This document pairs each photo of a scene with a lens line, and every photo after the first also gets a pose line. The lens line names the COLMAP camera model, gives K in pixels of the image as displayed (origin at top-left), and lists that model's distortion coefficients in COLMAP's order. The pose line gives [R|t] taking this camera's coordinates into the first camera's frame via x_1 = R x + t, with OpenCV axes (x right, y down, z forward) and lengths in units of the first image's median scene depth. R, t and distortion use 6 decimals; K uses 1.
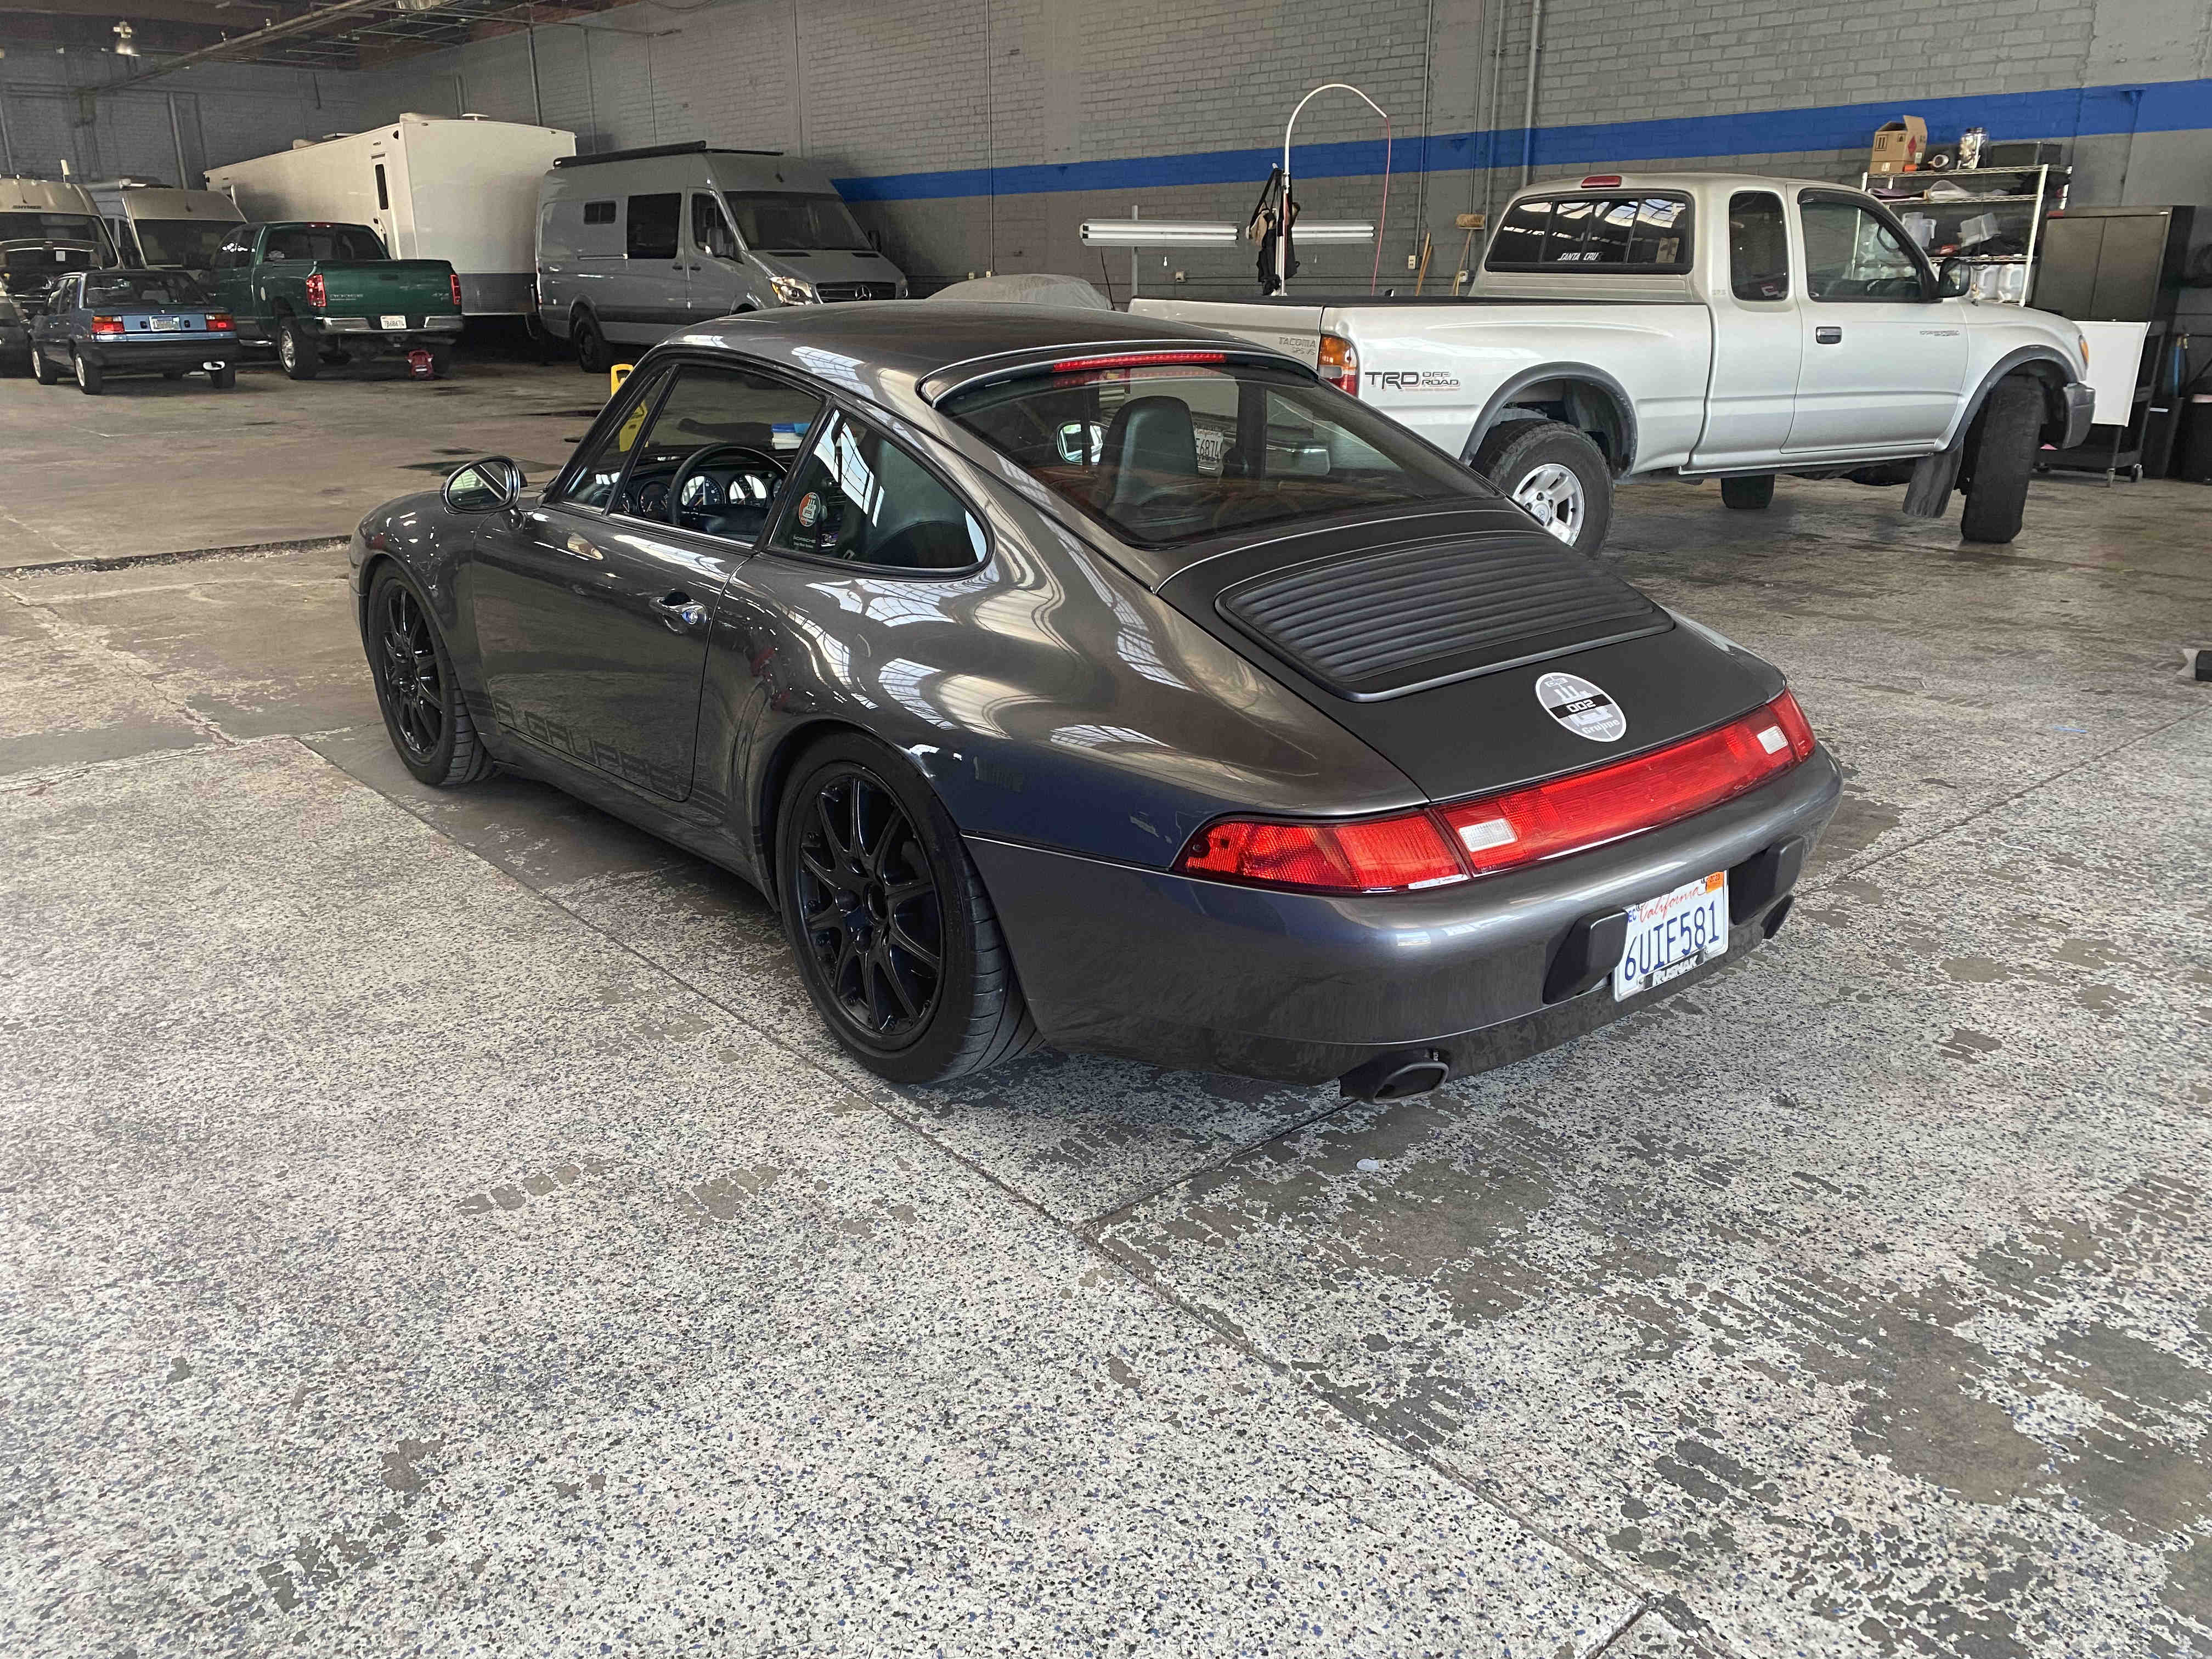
lens RADIAL K [[1675.5, 0, 1103.4], [0, 1675.5, 829.7], [0, 0, 1]] dist [0.026641, -0.008640]
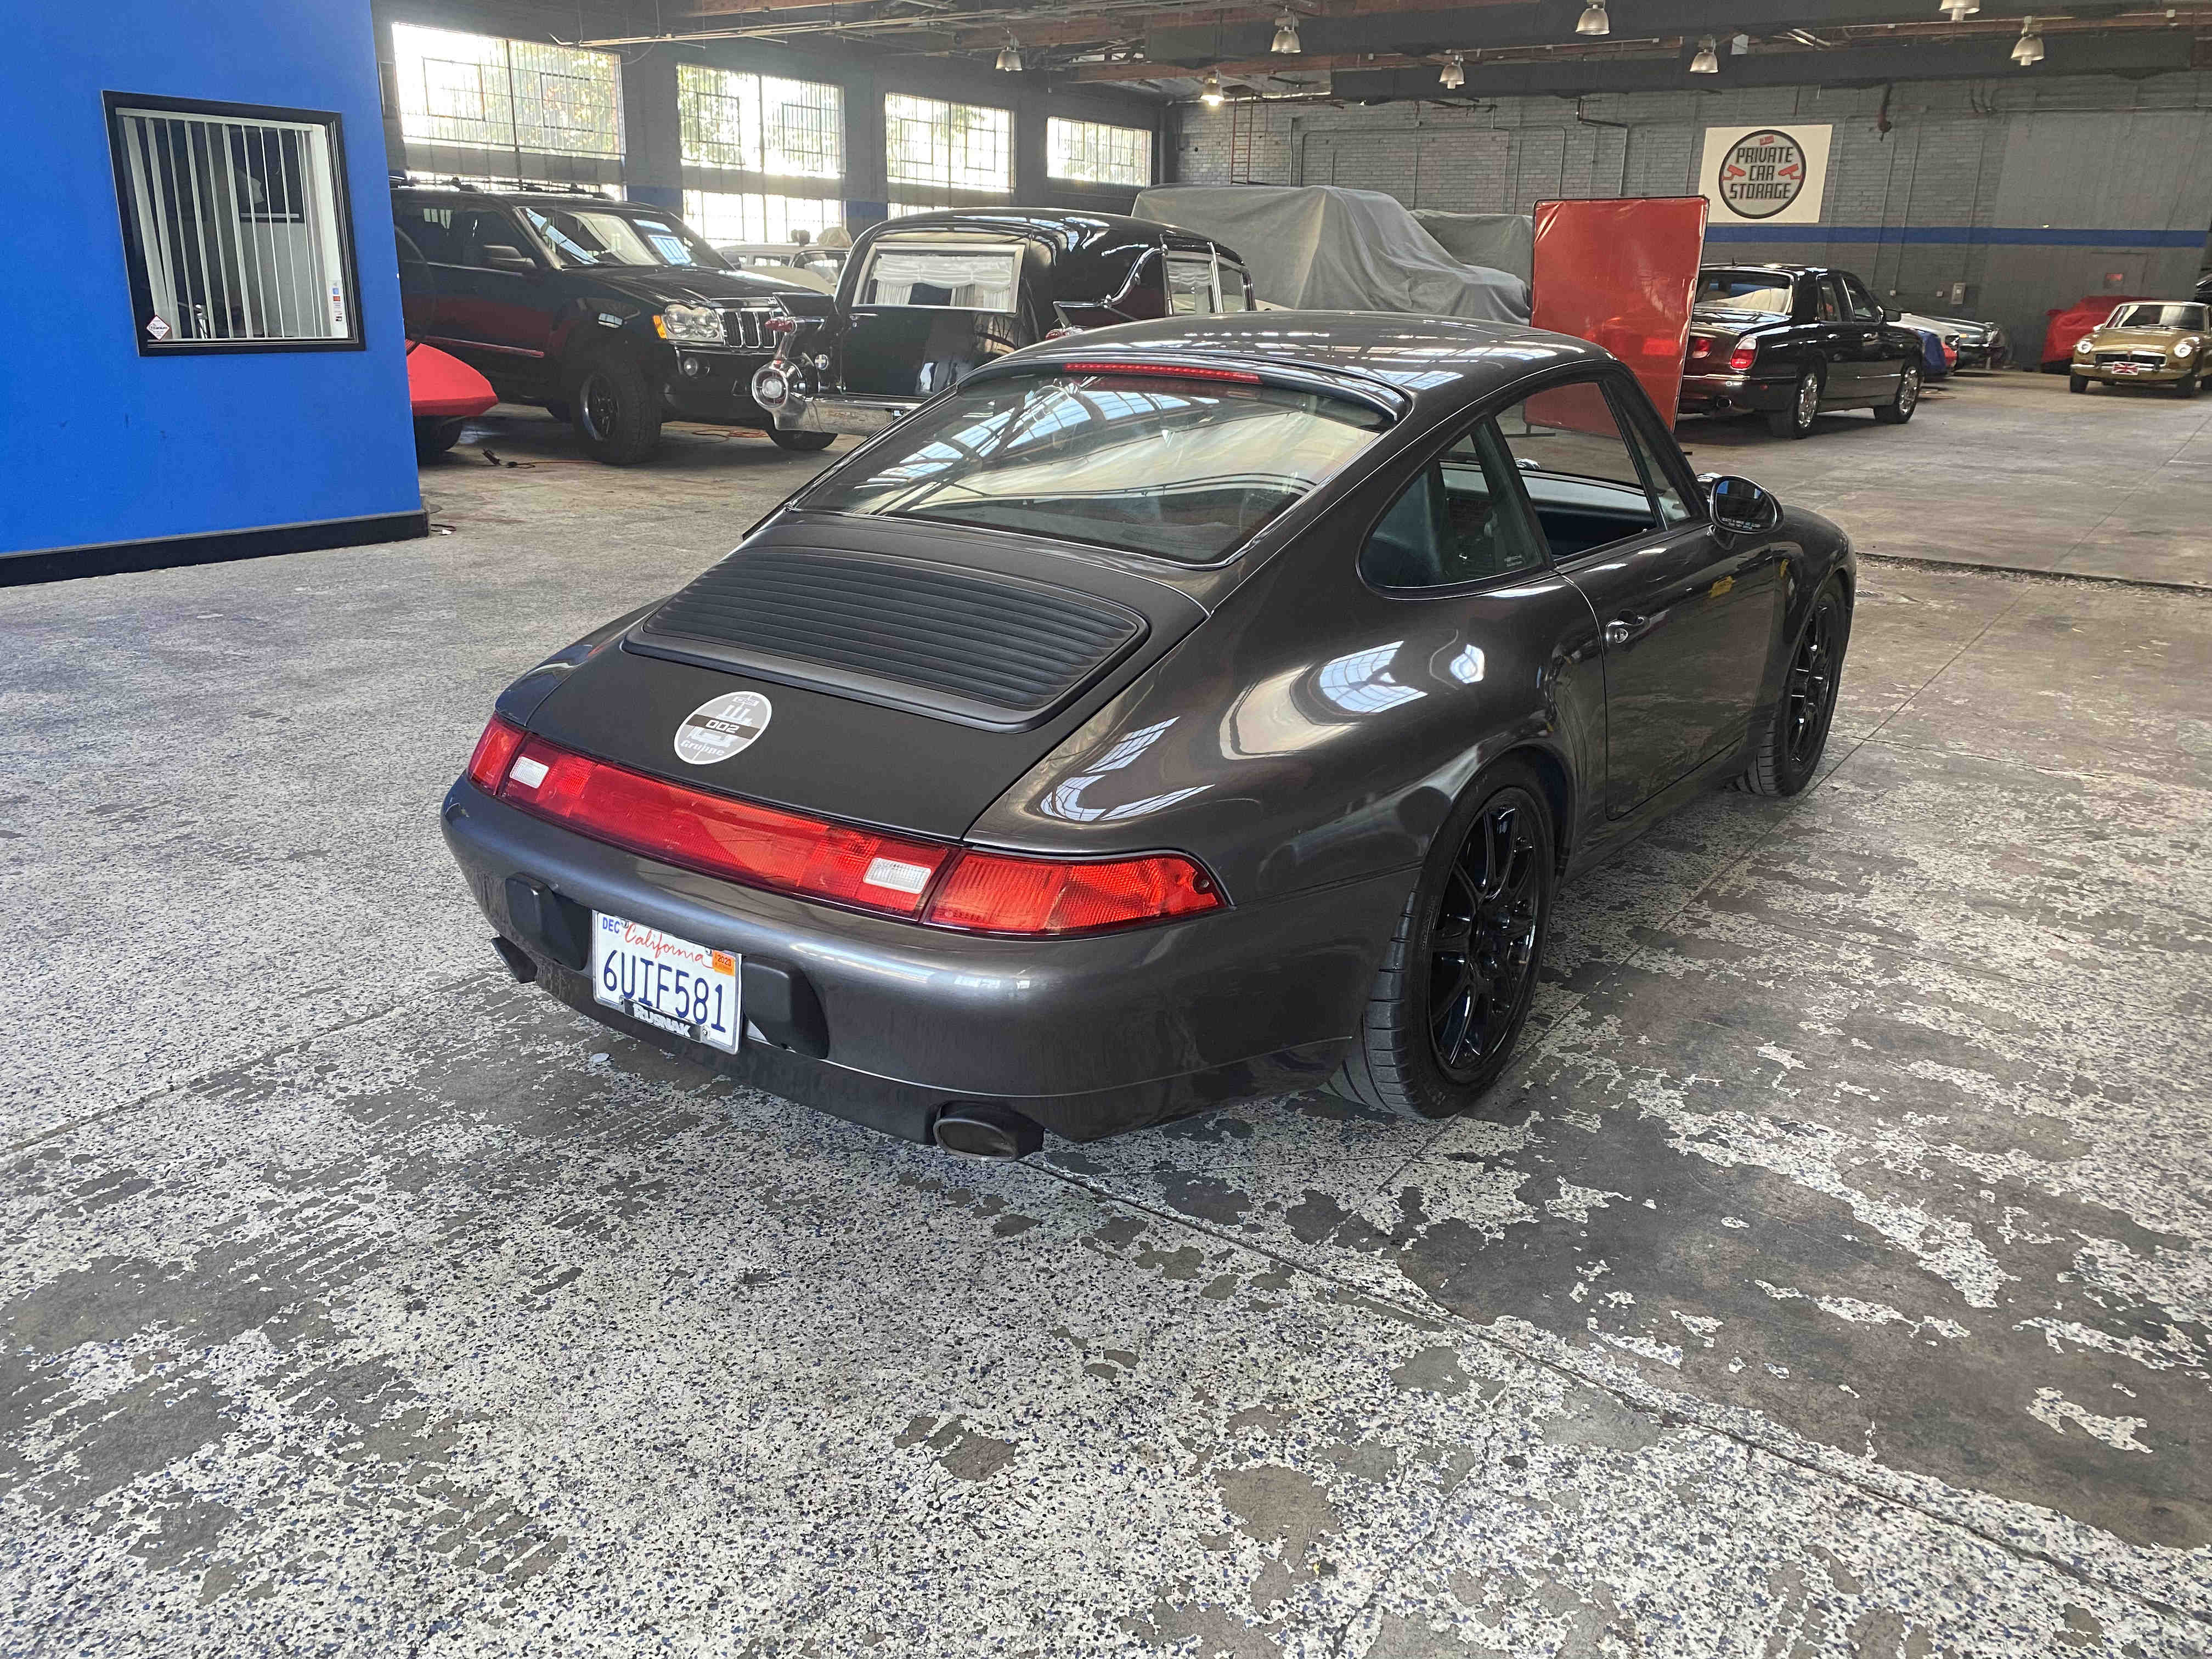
lens RADIAL K [[1675.5, 0, 1097.1], [0, 1675.5, 816.2], [0, 0, 1]] dist [0.026641, -0.008640]
pose [[0.247724, 0.309025, -0.918225, 1.250448], [-0.327060, 0.918803, 0.220983, -0.312640], [0.911957, 0.245571, 0.328679, 0.912005]]
